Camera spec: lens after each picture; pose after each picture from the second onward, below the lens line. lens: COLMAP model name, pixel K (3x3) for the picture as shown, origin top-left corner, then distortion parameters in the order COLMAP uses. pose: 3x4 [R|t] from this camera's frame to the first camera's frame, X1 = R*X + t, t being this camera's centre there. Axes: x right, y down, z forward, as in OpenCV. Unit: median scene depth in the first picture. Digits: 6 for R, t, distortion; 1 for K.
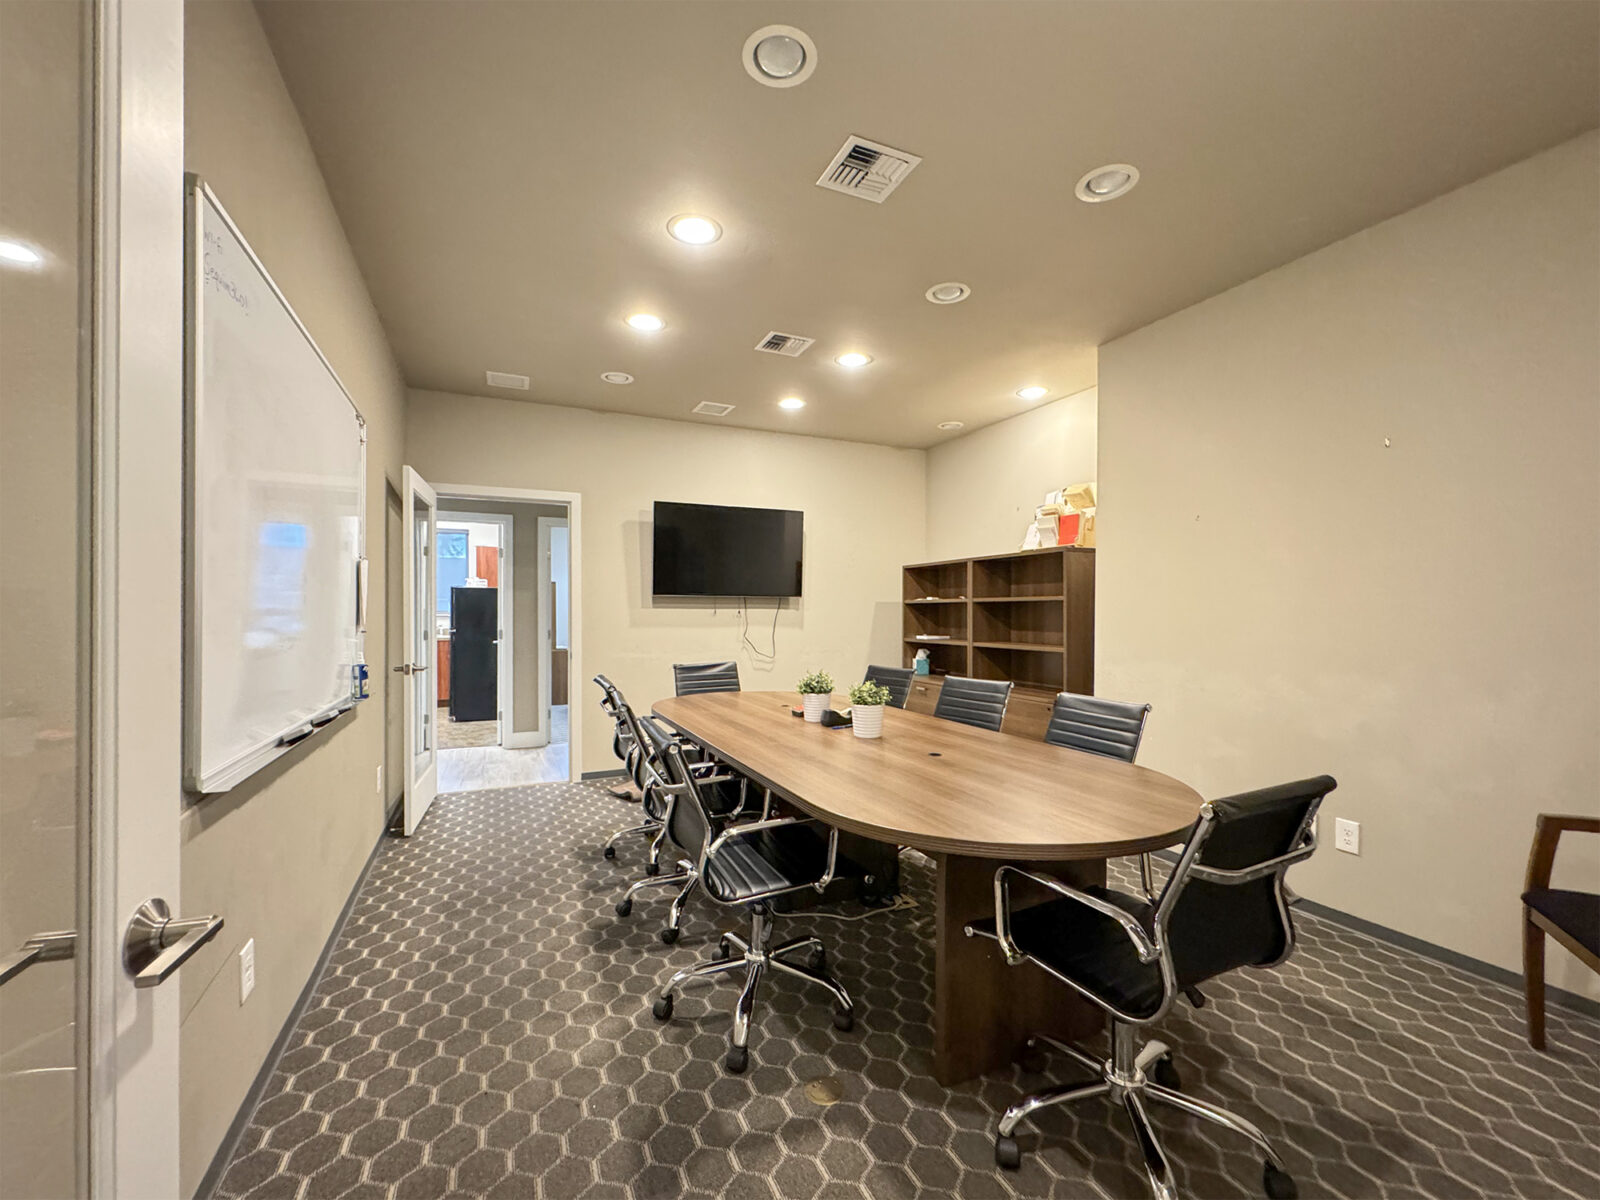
lens RADIAL K [[643.7, 0, 800.0], [0, 643.7, 600.0], [0, 0, 1]] dist [0.000002, -0.000095]
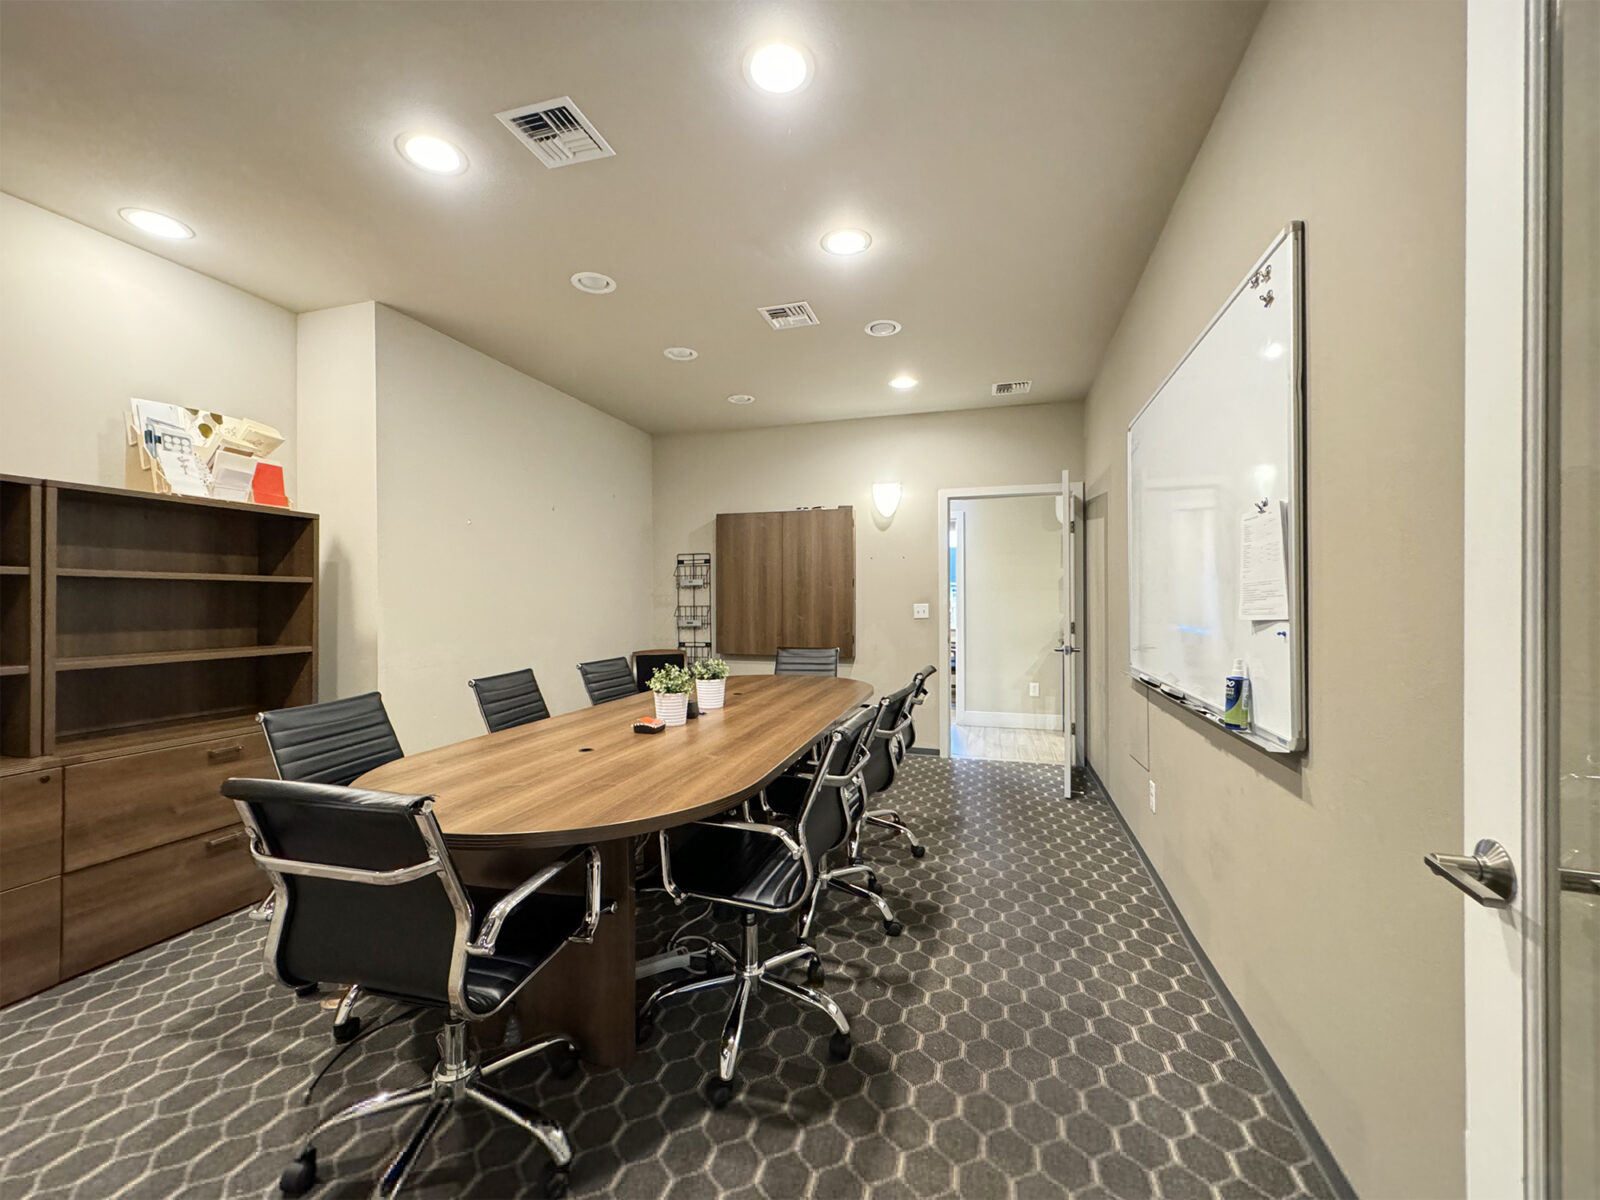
lens RADIAL K [[643.7, 0, 800.0], [0, 643.7, 600.0], [0, 0, 1]] dist [0.000002, -0.000095]
pose [[-0.747269, 0.001948, 0.664519, -0.842964], [-0.010364, 0.999840, -0.014586, 0.041648], [-0.664441, -0.017787, -0.747129, 1.924493]]
